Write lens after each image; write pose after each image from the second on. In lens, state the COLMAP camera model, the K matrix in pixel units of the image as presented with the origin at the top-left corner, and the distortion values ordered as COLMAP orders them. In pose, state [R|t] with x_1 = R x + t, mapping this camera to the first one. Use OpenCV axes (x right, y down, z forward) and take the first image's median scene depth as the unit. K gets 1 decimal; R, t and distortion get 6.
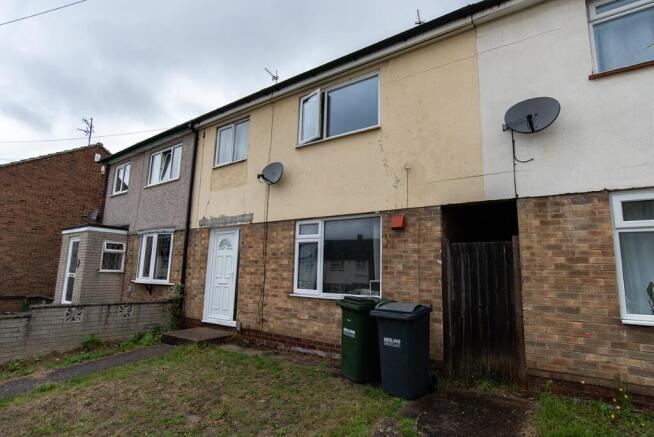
lens RADIAL K [[315.1, 0, 329.5], [0, 315.1, 222.1], [0, 0, 1]] dist [-0.050991, 0.021264]
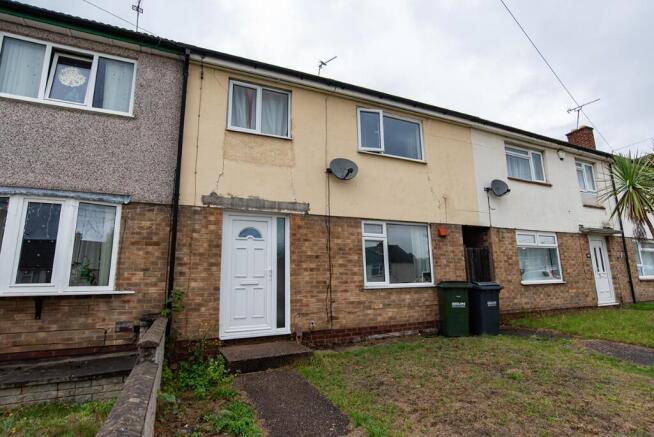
lens RADIAL K [[315.1, 0, 329.5], [0, 315.1, 222.1], [0, 0, 1]] dist [-0.050991, 0.021264]
pose [[0.553736, 0.123155, 0.823535, -1.034524], [-0.100922, 0.991637, -0.080435, 0.100738], [-0.826554, -0.038573, 0.561535, 0.476940]]
